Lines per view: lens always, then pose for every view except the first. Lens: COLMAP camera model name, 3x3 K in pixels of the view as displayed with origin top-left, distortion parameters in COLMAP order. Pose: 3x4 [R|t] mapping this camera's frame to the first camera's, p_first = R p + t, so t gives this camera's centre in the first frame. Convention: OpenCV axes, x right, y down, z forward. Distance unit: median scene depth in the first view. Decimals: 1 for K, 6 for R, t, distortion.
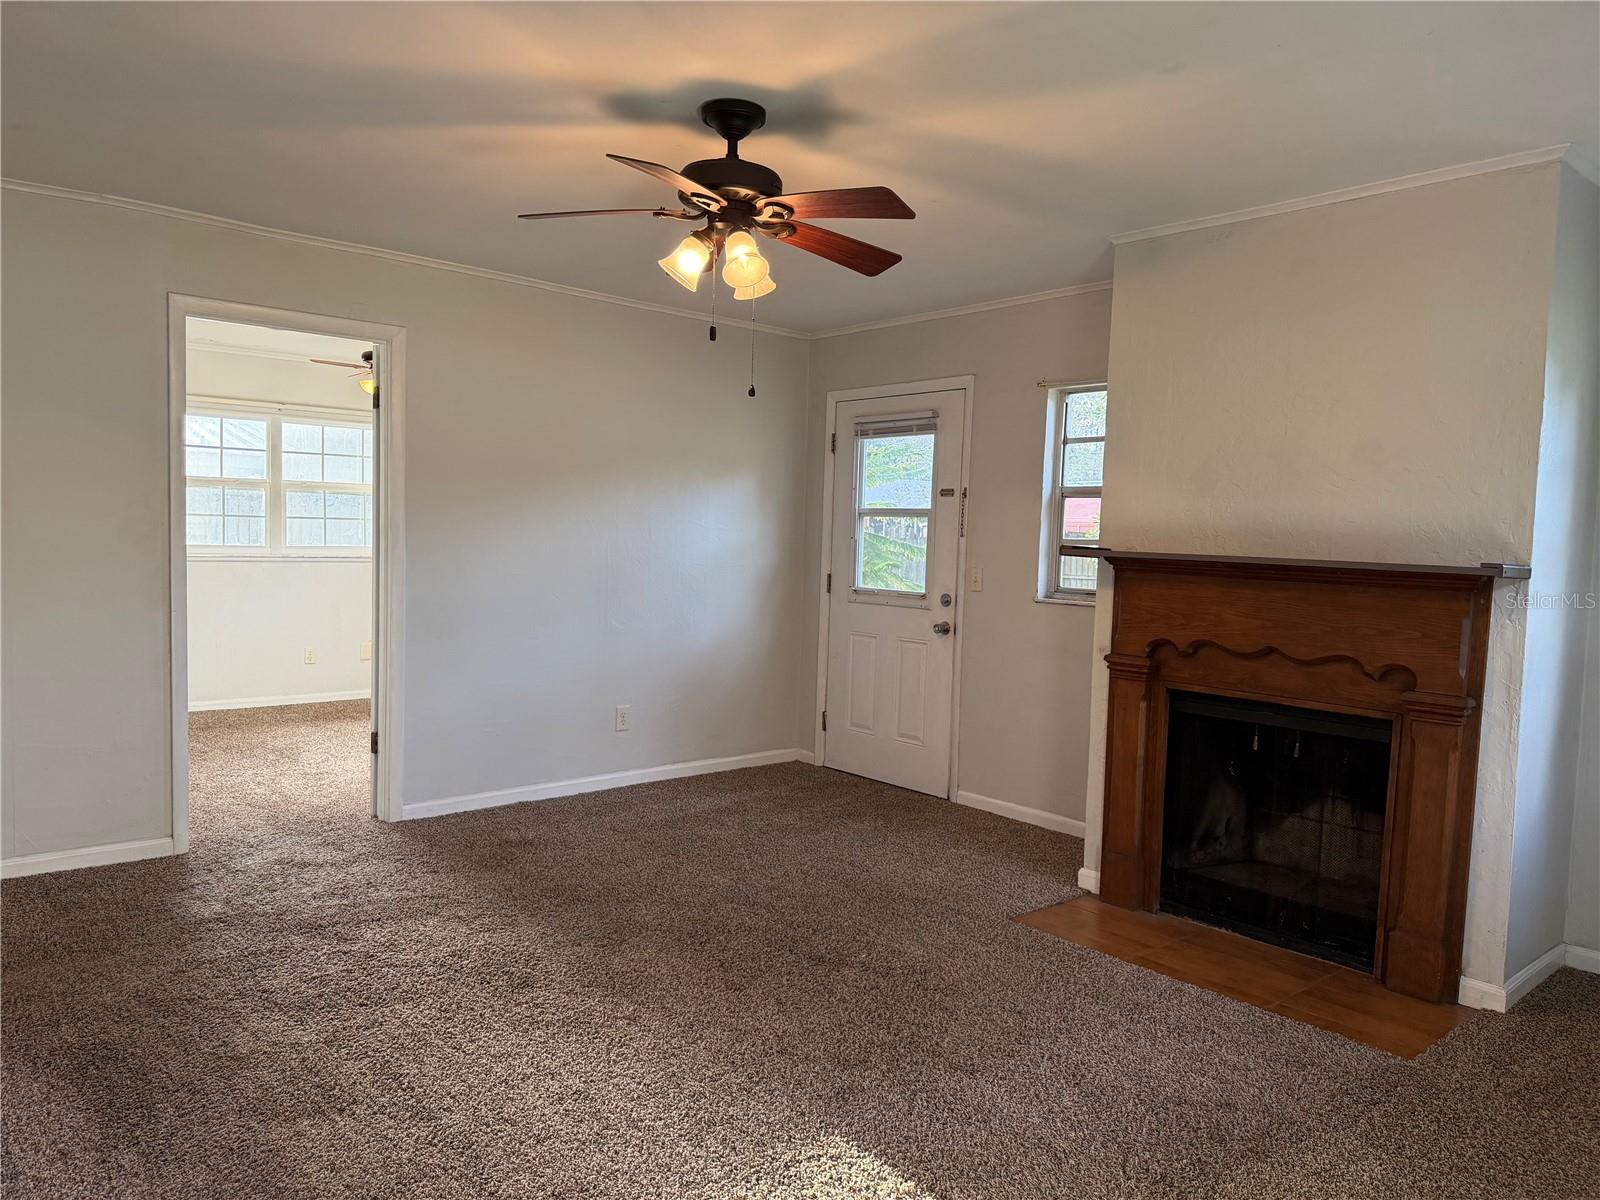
lens RADIAL K [[1116.1, 0, 803.9], [0, 1116.1, 598.4], [0, 0, 1]] dist [0.037080, -0.058892]
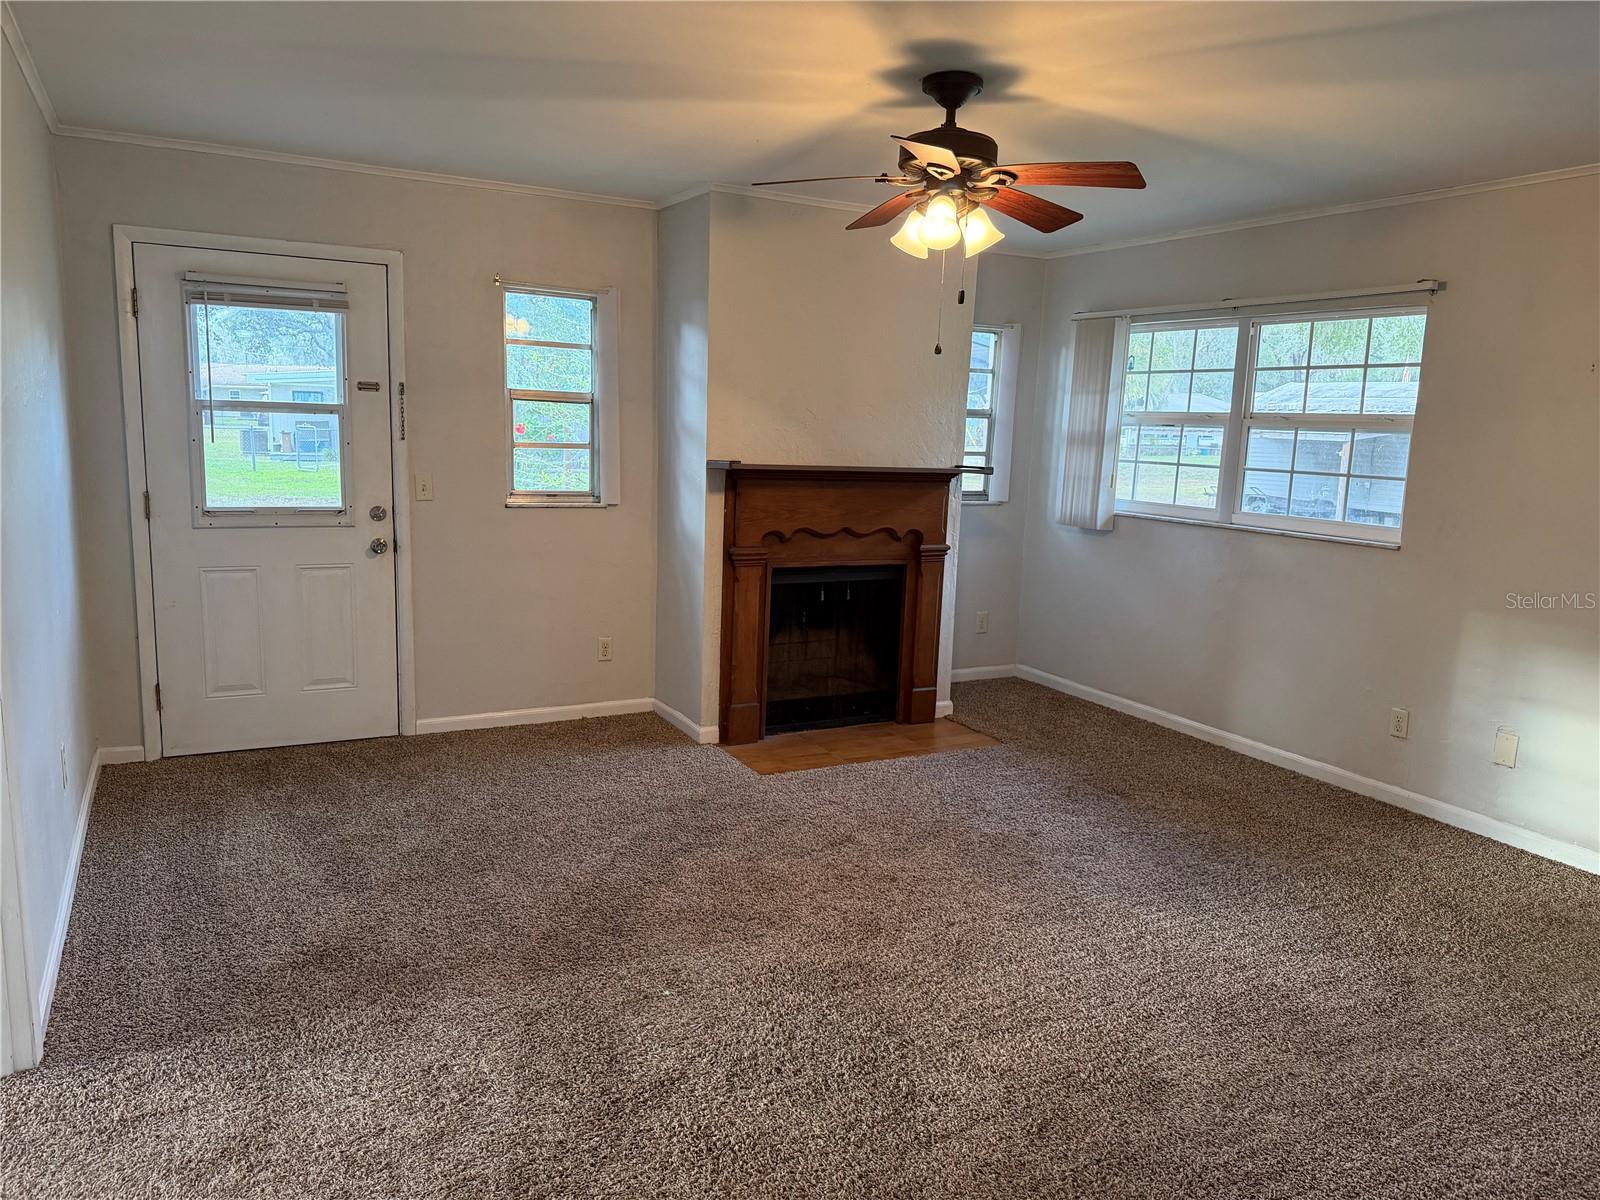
lens RADIAL K [[1116.1, 0, 800.3], [0, 1116.1, 612.2], [0, 0, 1]] dist [0.037080, -0.058892]
pose [[0.210736, -0.184821, 0.959912, -0.682752], [0.024009, 0.982647, 0.183928, -0.079044], [-0.977248, -0.015714, 0.211516, 0.516781]]
